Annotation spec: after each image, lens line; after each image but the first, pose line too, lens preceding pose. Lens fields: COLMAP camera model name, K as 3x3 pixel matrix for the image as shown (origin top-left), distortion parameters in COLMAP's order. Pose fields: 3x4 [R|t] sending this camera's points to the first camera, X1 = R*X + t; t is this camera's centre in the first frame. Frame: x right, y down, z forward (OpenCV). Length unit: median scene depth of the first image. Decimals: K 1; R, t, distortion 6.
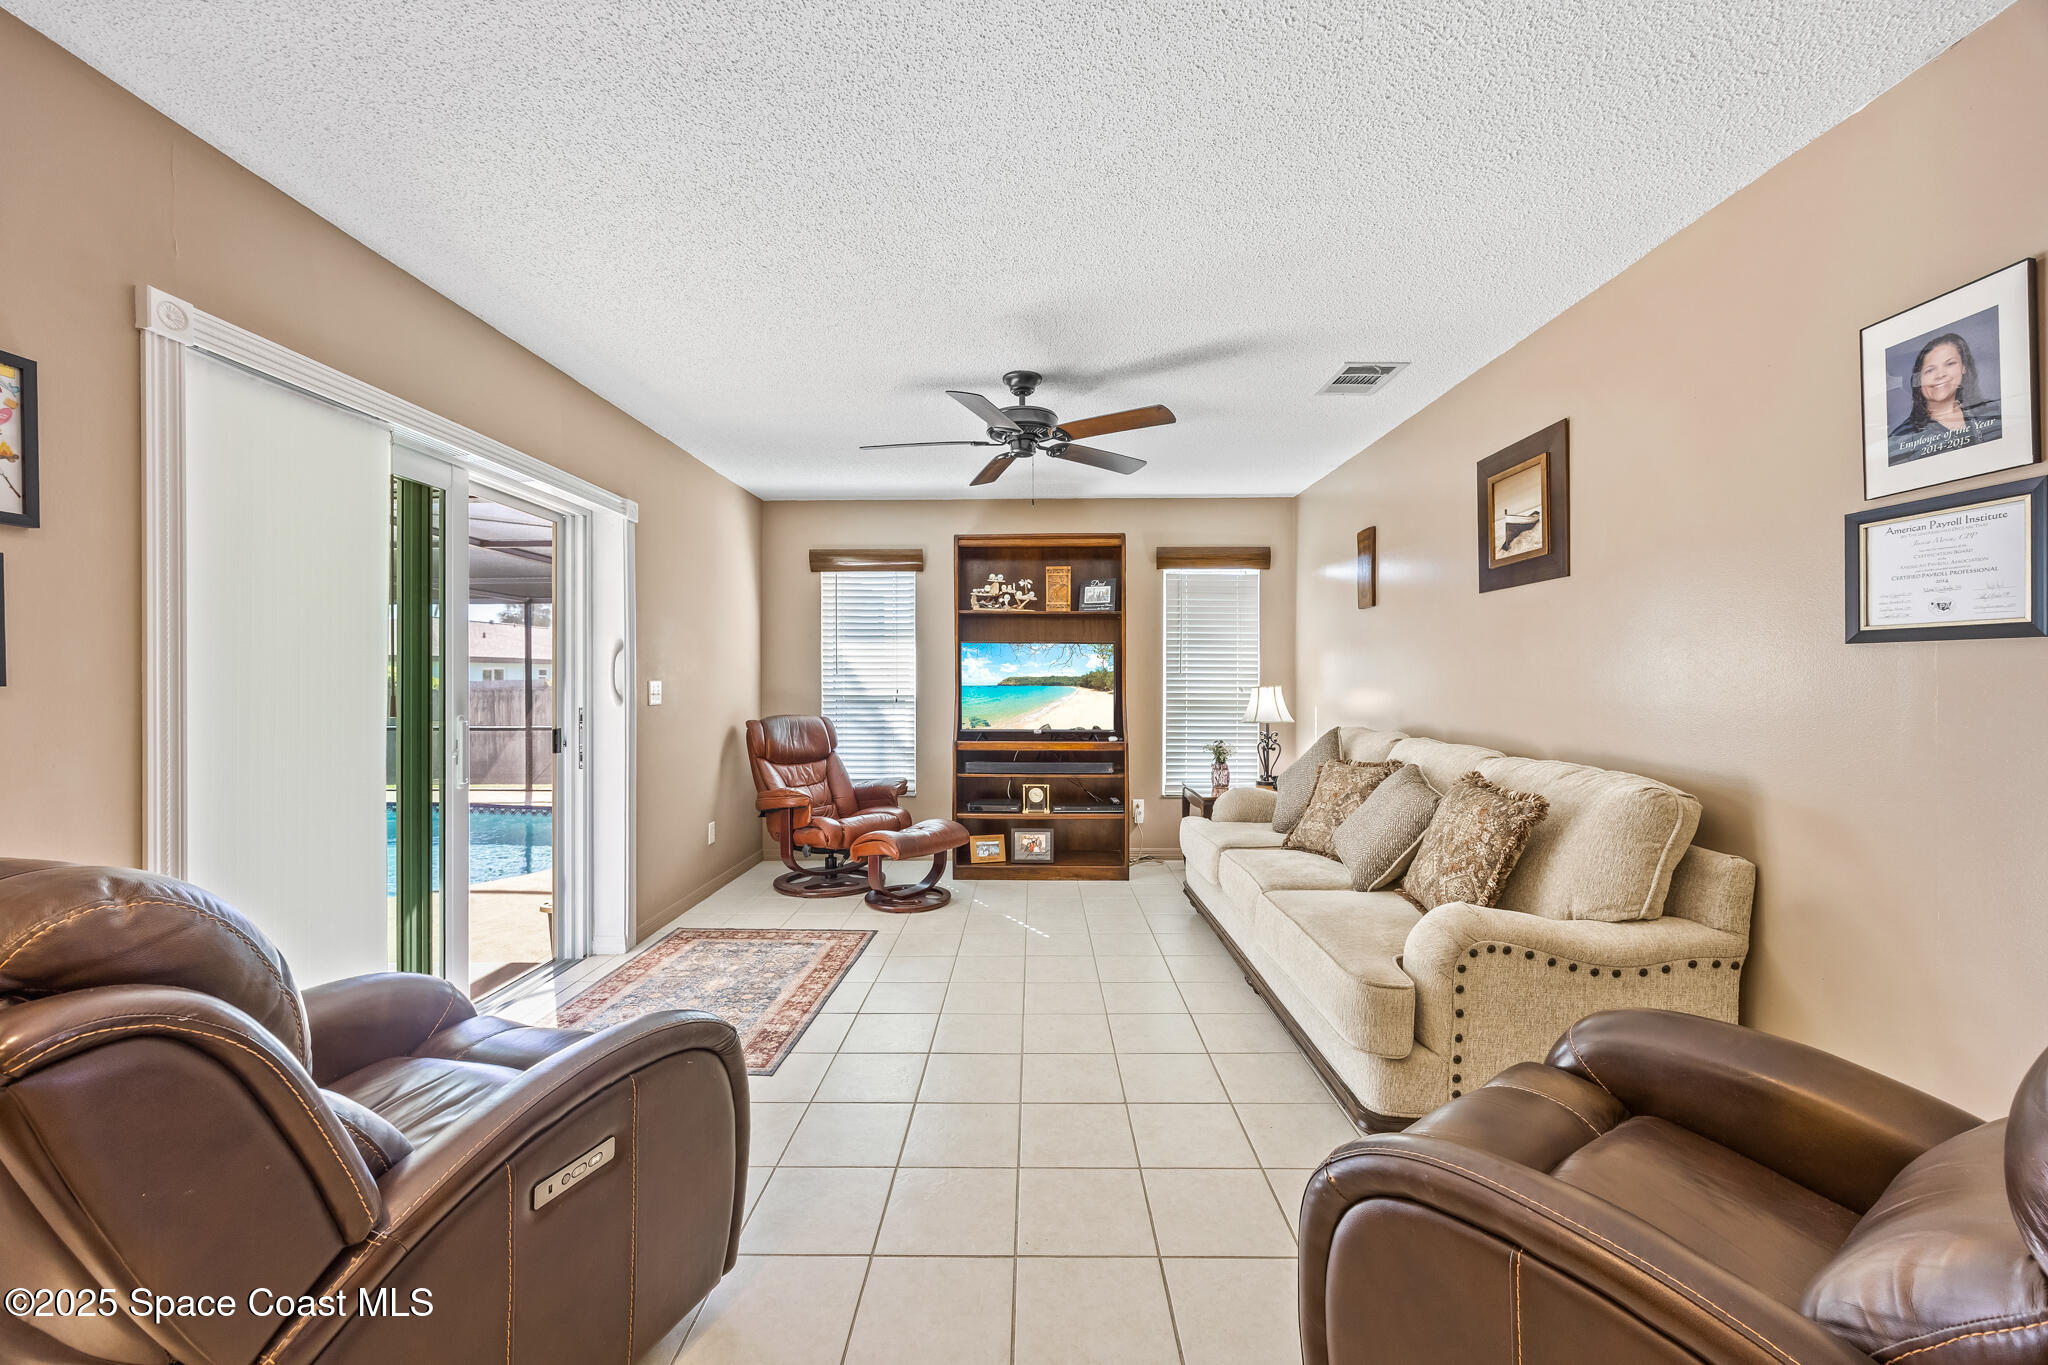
lens RADIAL K [[772.6, 0, 1015.0], [0, 772.6, 682.3], [0, 0, 1]] dist [-0.006828, 0.001138]
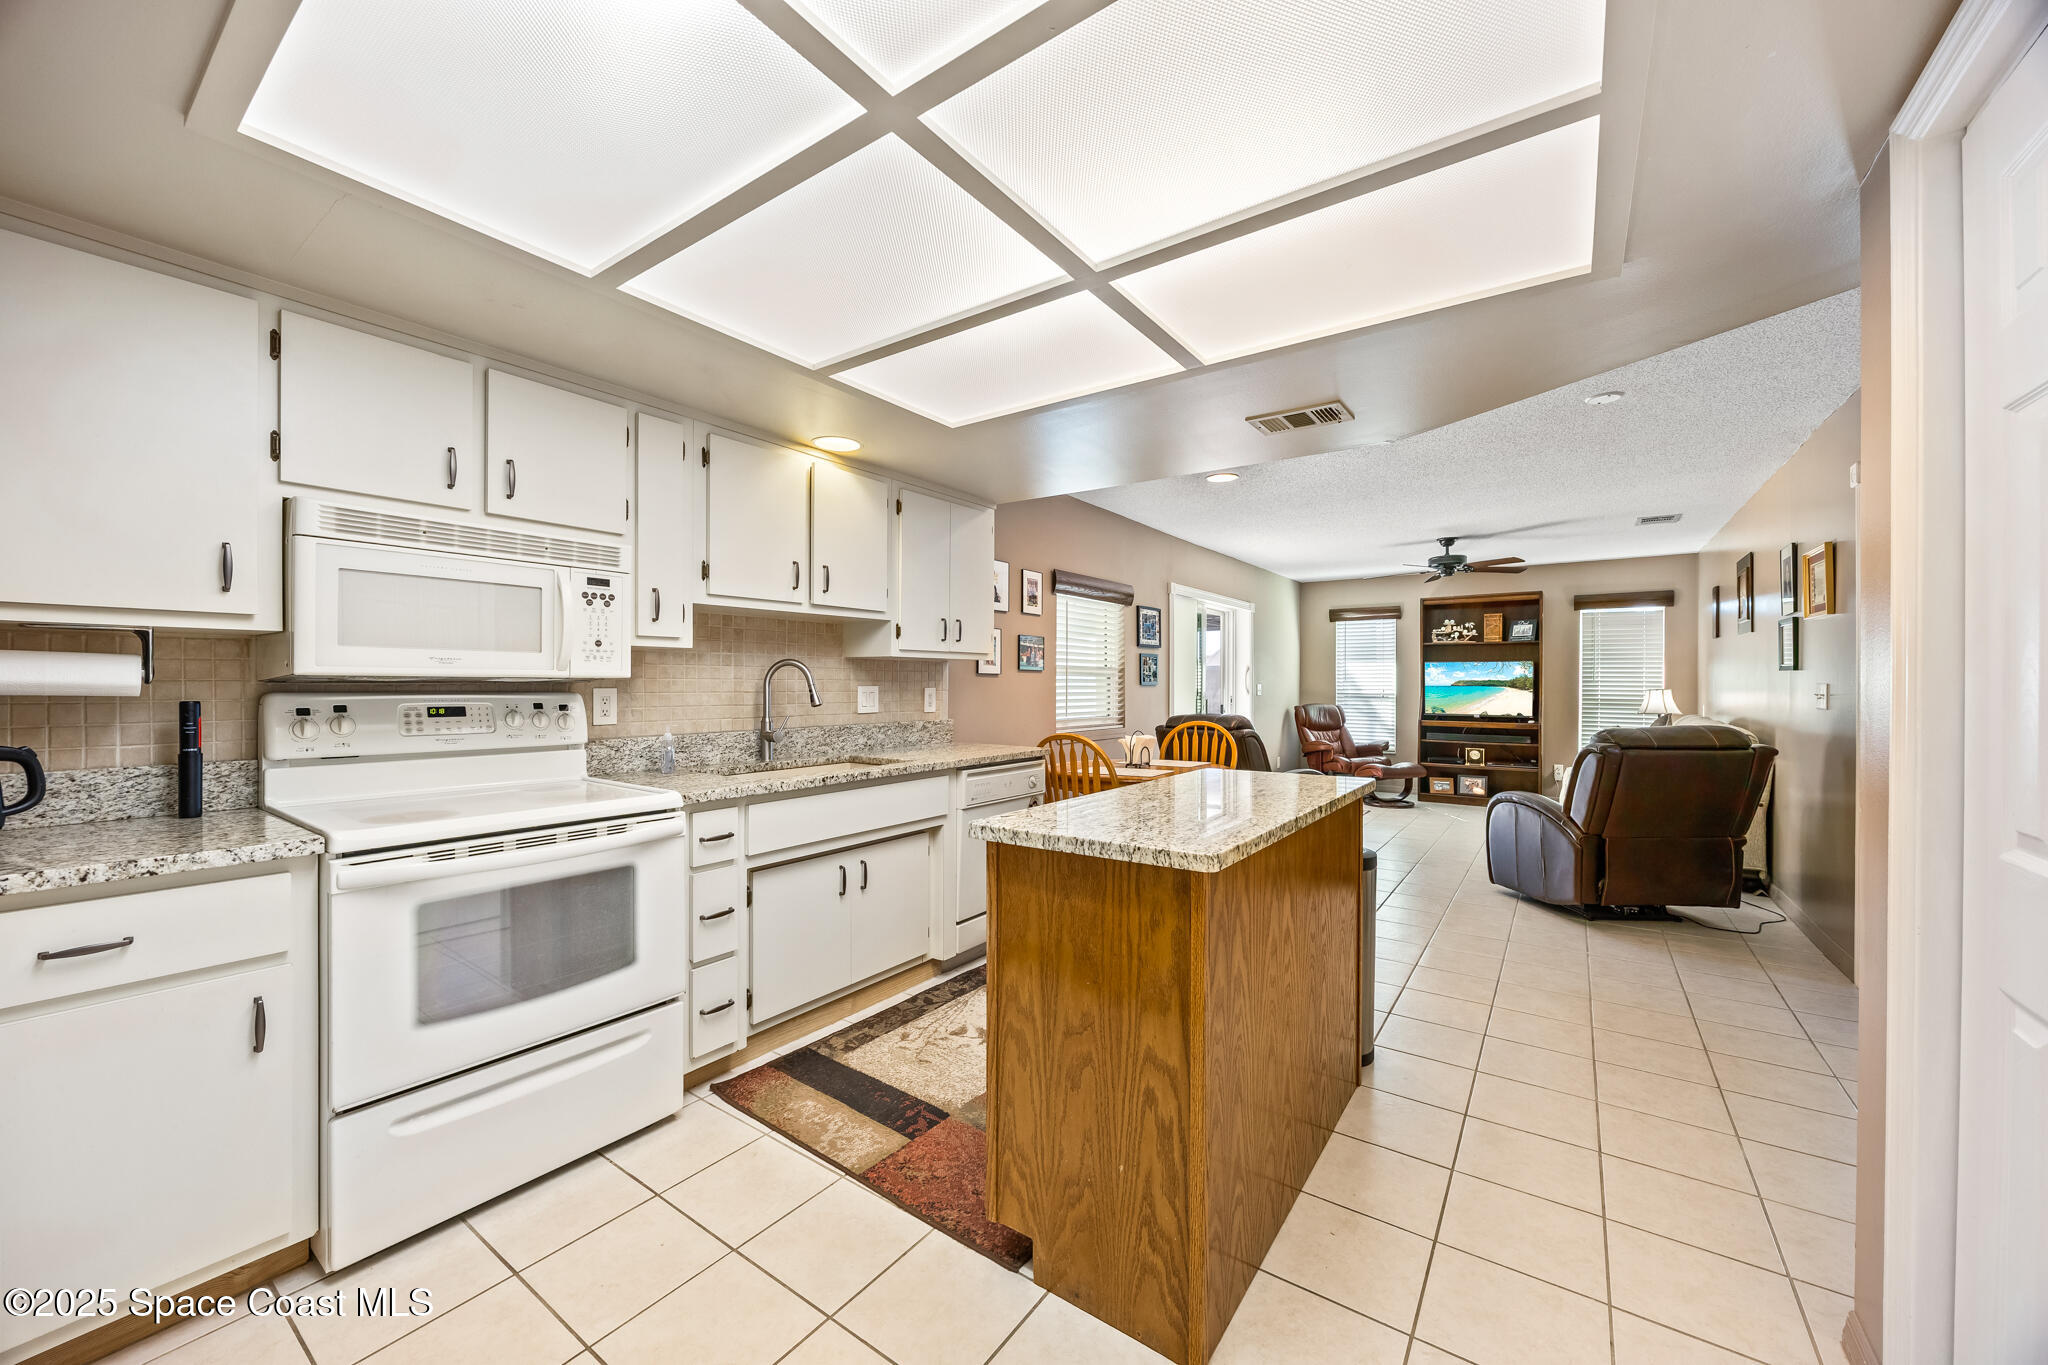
lens RADIAL K [[772.6, 0, 1014.7], [0, 772.6, 686.9], [0, 0, 1]] dist [-0.006828, 0.001138]
pose [[0.823278, 0.004964, -0.567617, 0.153264], [-0.004548, 0.999987, 0.002148, 0.003385], [0.567620, 0.000813, 0.823290, -0.917777]]
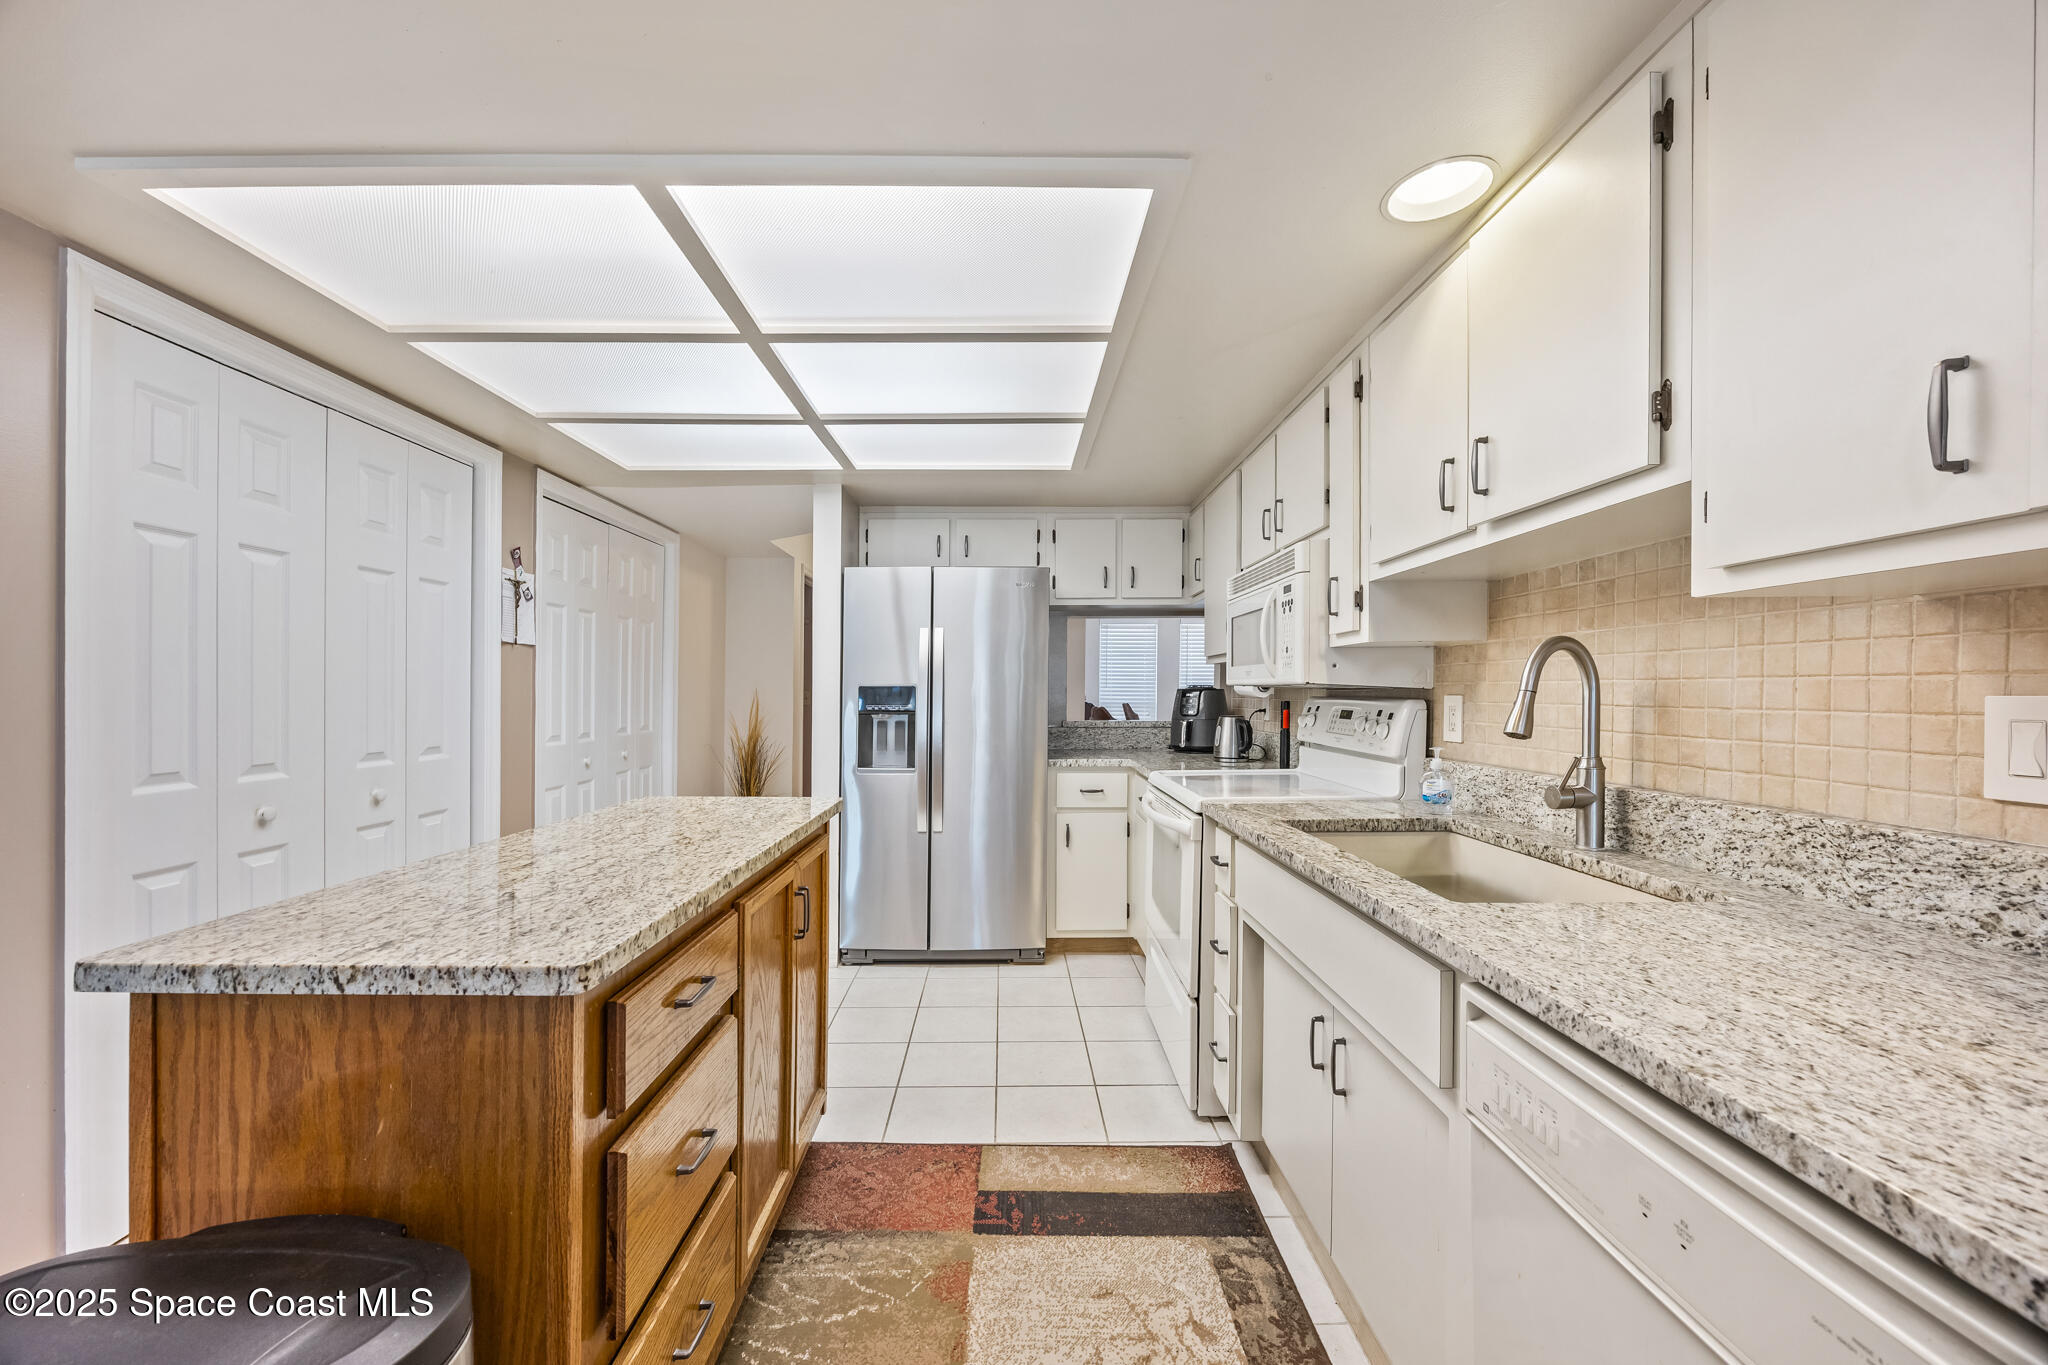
lens RADIAL K [[772.6, 0, 1021.2], [0, 772.6, 700.8], [0, 0, 1]] dist [-0.006828, 0.001138]
pose [[-0.998934, 0.003925, -0.045984, -0.153044], [0.003245, 0.999885, 0.014844, 0.002742], [0.046037, 0.014679, -0.998832, -0.180098]]
